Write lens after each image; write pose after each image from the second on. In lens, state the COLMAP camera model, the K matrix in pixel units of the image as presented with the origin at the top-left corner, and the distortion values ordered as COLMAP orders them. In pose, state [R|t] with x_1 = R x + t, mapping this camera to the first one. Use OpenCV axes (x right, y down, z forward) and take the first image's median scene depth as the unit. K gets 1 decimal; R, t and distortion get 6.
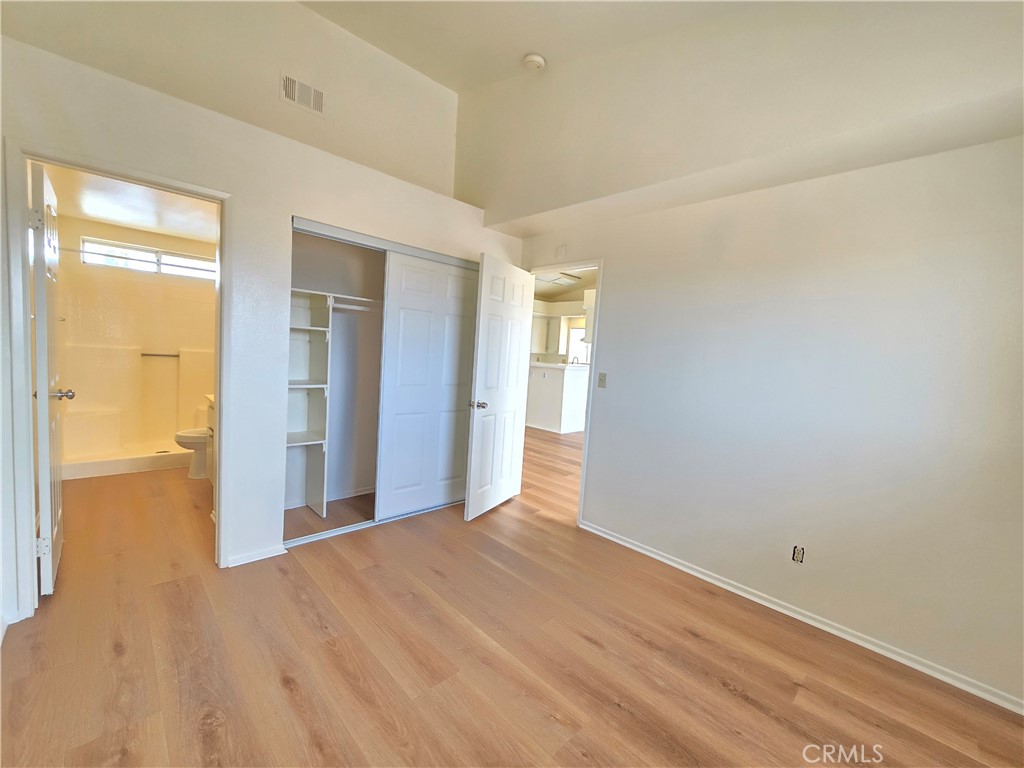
lens RADIAL K [[421.4, 0, 512.2], [0, 421.4, 388.3], [0, 0, 1]] dist [-0.004484, 0.000807]
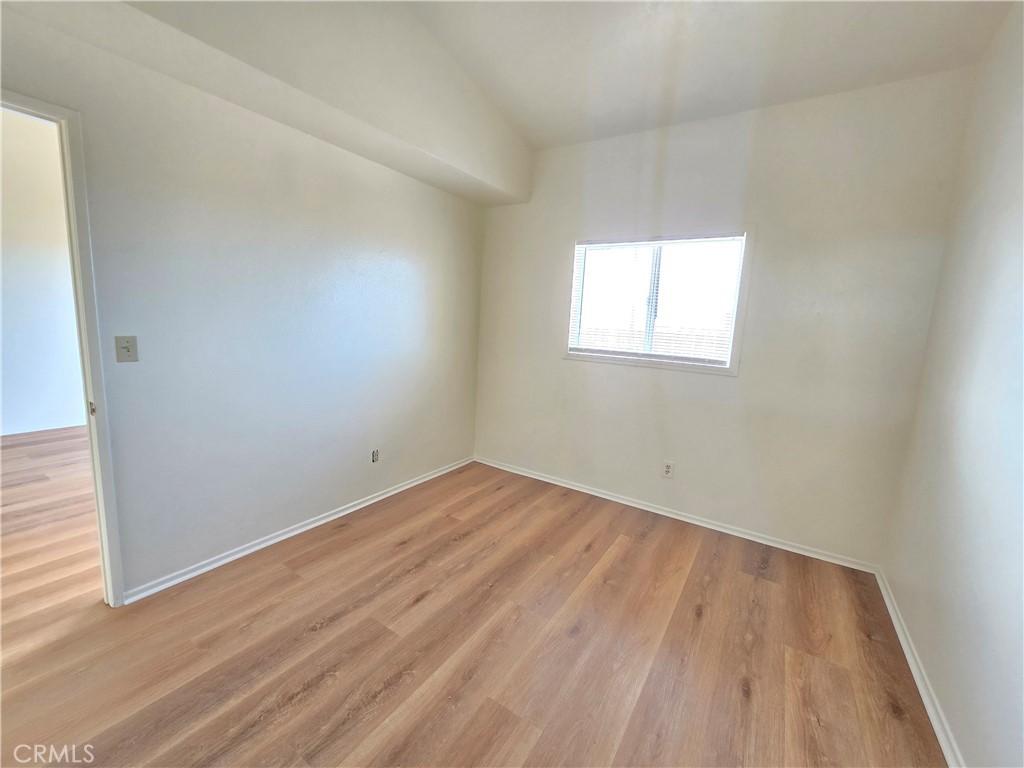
lens RADIAL K [[421.4, 0, 511.8], [0, 421.4, 387.6], [0, 0, 1]] dist [-0.004484, 0.000807]
pose [[-0.223017, -0.233253, 0.946497, -0.730802], [0.022206, 0.969483, 0.244150, -0.152593], [-0.974562, 0.075467, -0.211032, 0.972608]]
